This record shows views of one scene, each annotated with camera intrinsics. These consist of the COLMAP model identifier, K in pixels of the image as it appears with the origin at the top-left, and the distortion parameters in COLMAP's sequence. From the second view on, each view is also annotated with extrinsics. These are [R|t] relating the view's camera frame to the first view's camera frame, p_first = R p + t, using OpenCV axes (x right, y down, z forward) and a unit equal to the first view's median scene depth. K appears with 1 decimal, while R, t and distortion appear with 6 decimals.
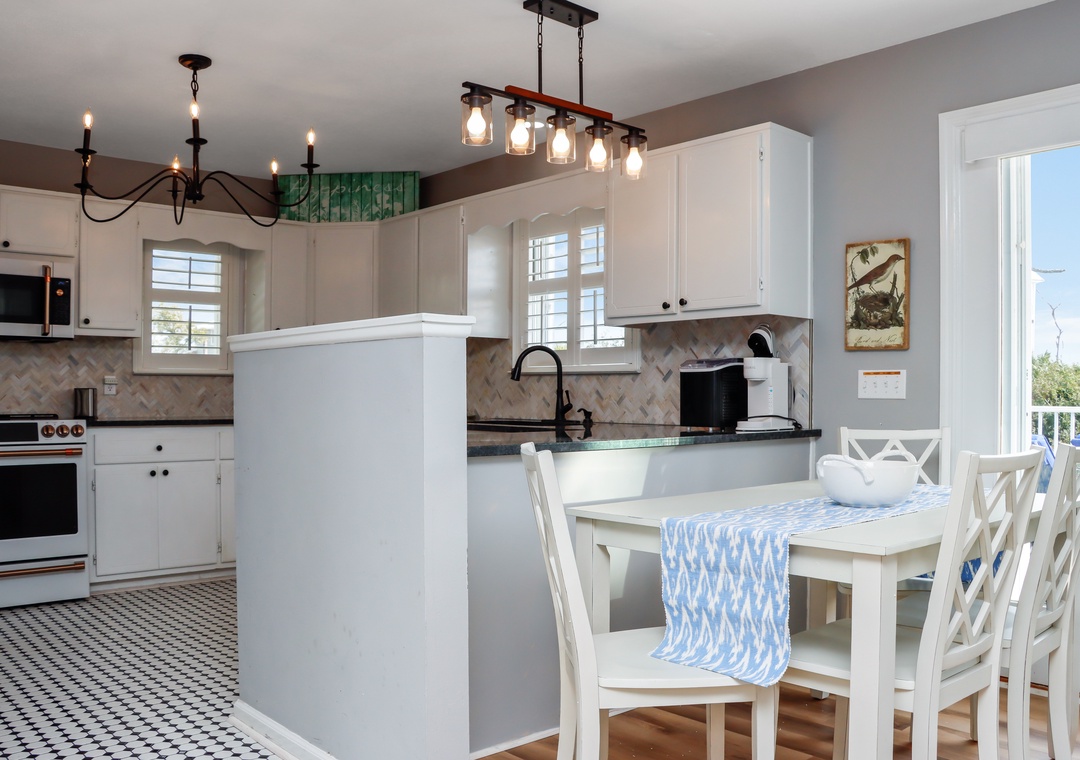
lens RADIAL K [[989.1, 0, 535.9], [0, 989.1, 379.3], [0, 0, 1]] dist [-0.051584, 0.000000]
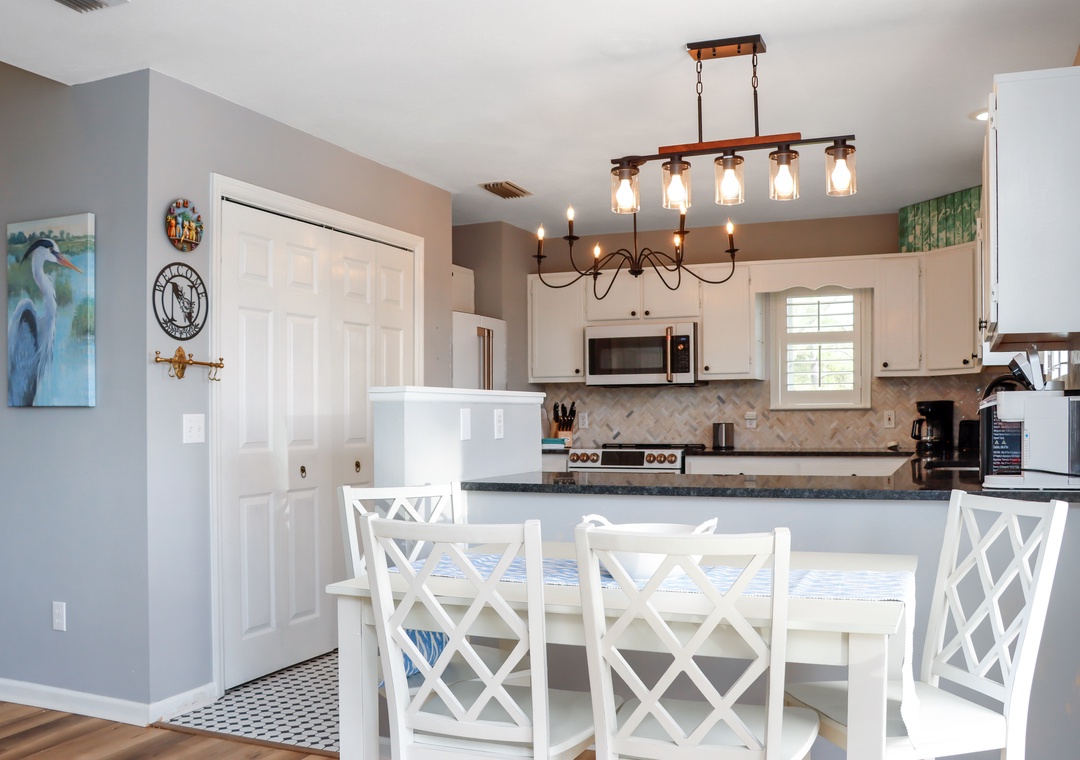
lens RADIAL K [[989.1, 0, 534.5], [0, 989.1, 384.7], [0, 0, 1]] dist [-0.051584, 0.000000]
pose [[0.467512, -0.032986, -0.883371, 0.496409], [0.020639, 0.999438, -0.026397, -0.010583], [0.883746, -0.005891, 0.467930, 0.226388]]
